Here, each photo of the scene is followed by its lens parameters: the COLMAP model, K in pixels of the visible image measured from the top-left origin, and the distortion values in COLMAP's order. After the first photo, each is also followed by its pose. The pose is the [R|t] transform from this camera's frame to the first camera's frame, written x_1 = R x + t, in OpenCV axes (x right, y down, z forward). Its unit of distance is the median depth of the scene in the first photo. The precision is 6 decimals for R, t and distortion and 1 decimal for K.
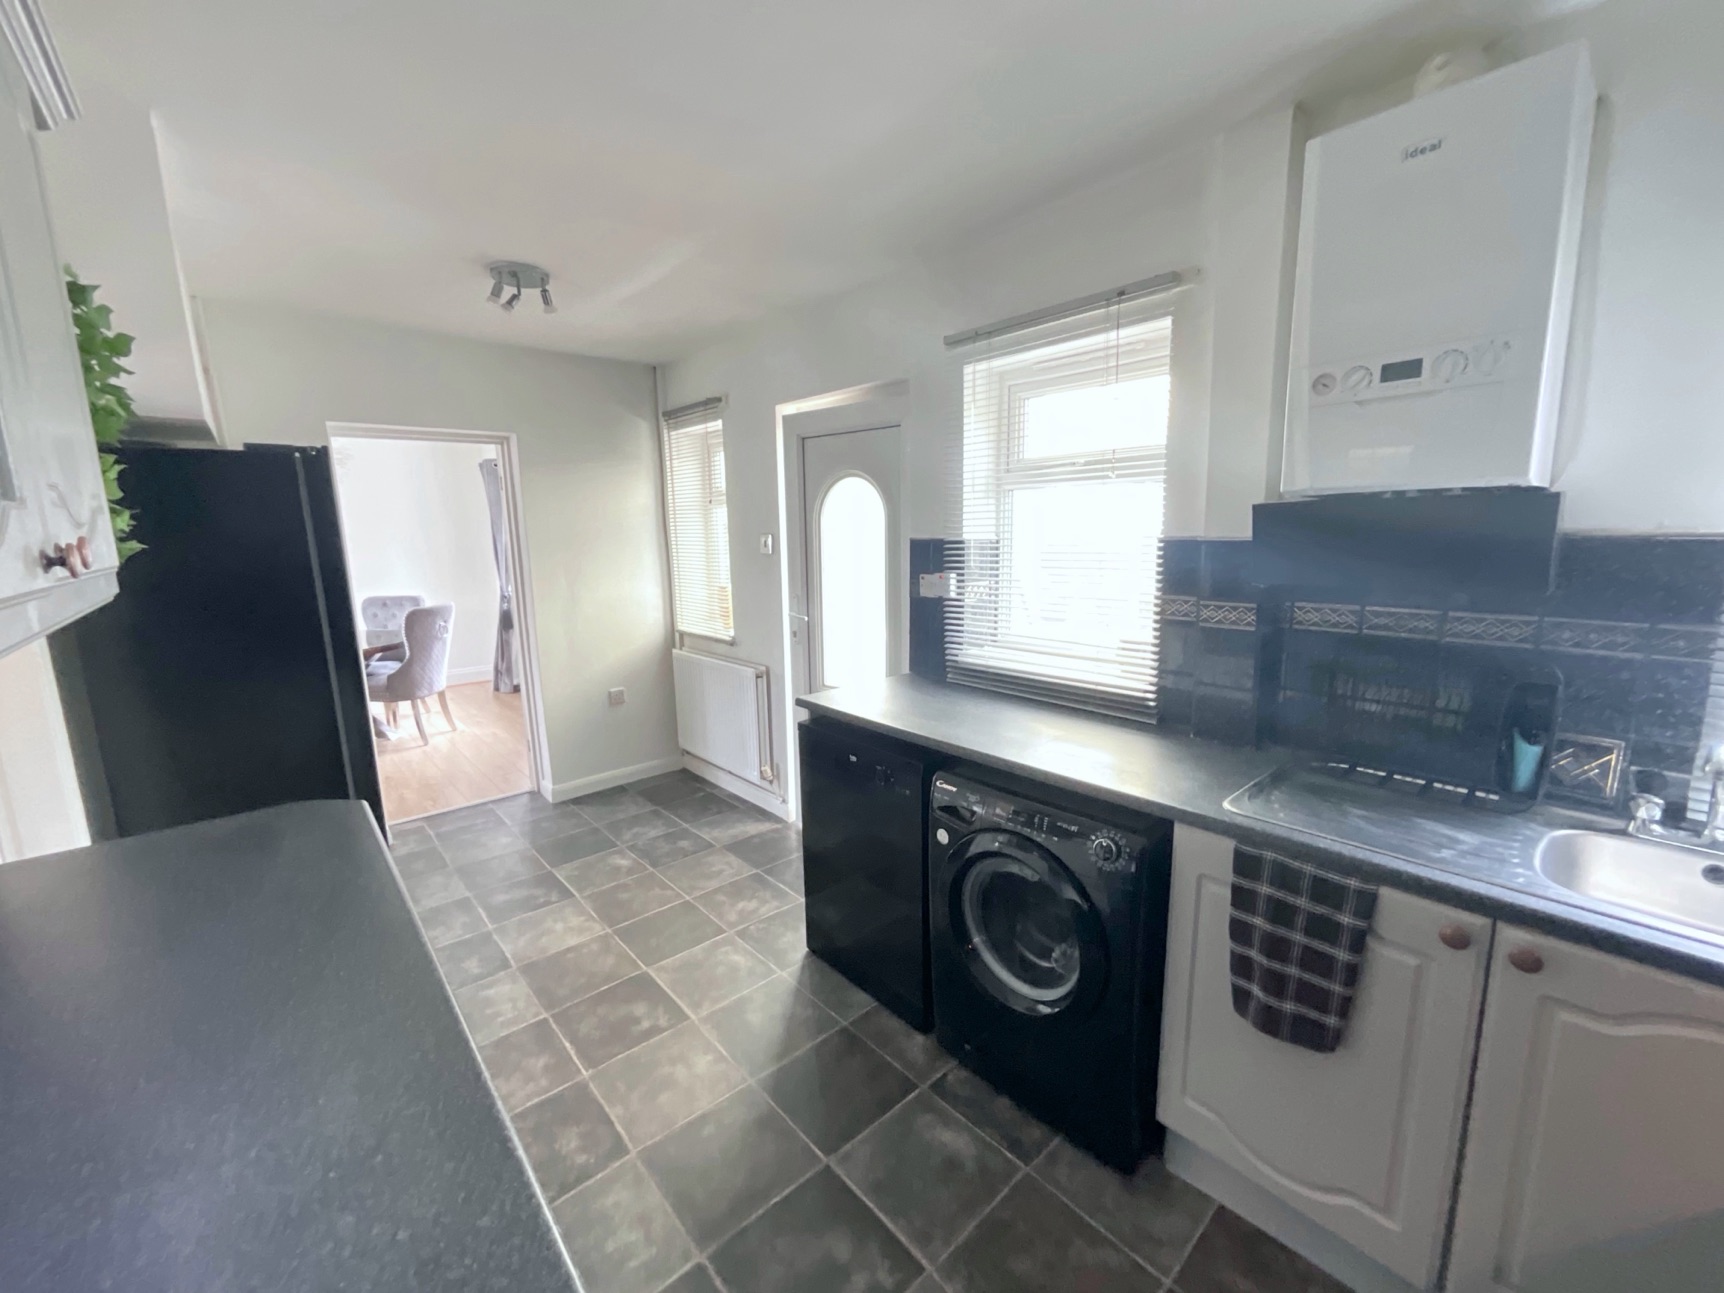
lens RADIAL K [[700.1, 0, 862.0], [0, 700.1, 646.5], [0, 0, 1]] dist [-0.011724, 0.008988]
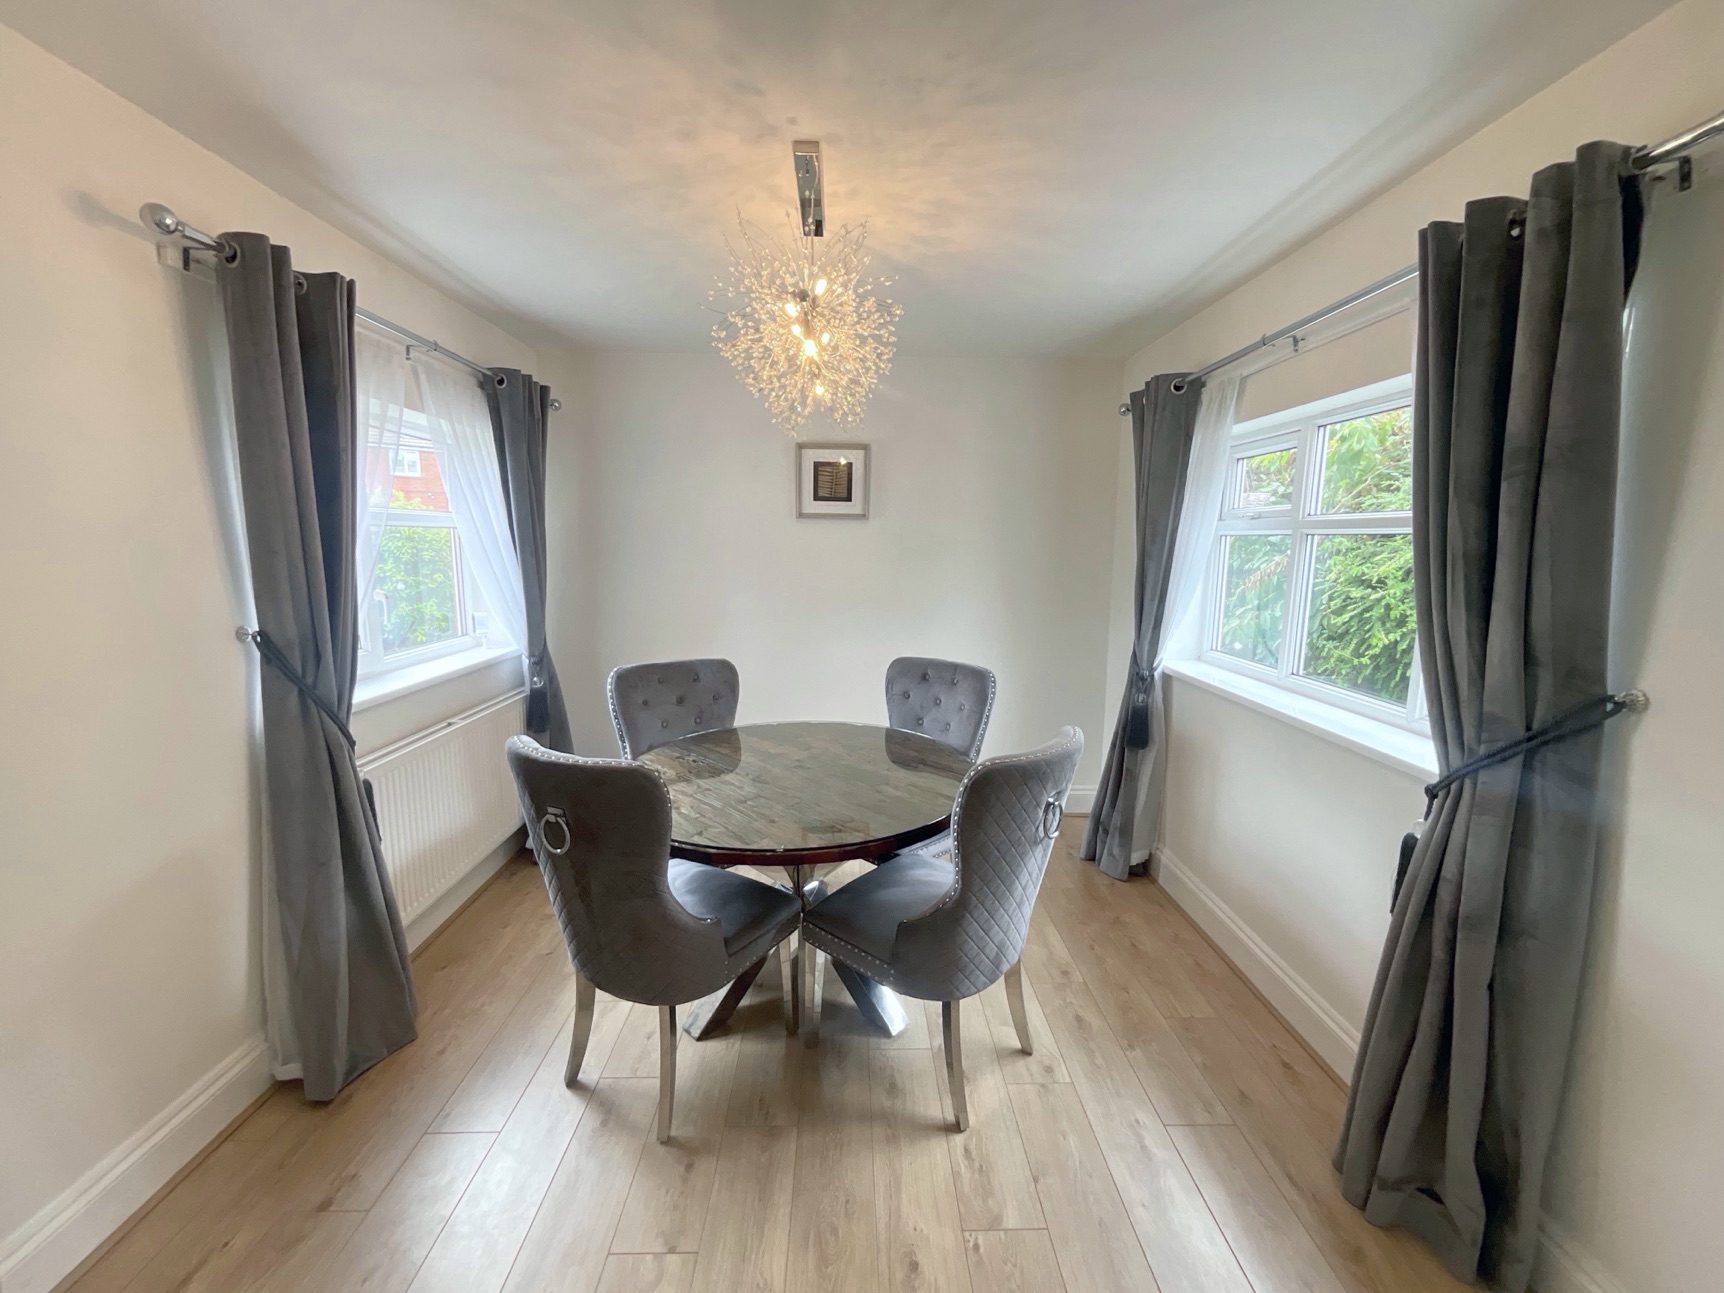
lens RADIAL K [[702.9, 0, 862.0], [0, 702.9, 646.5], [0, 0, 1]] dist [0.000294, -0.000010]
pose [[0.758253, 0.120020, -0.640818, -1.074098], [-0.136080, 0.990395, 0.024475, -0.235954], [0.637600, 0.068645, 0.767303, 1.574782]]
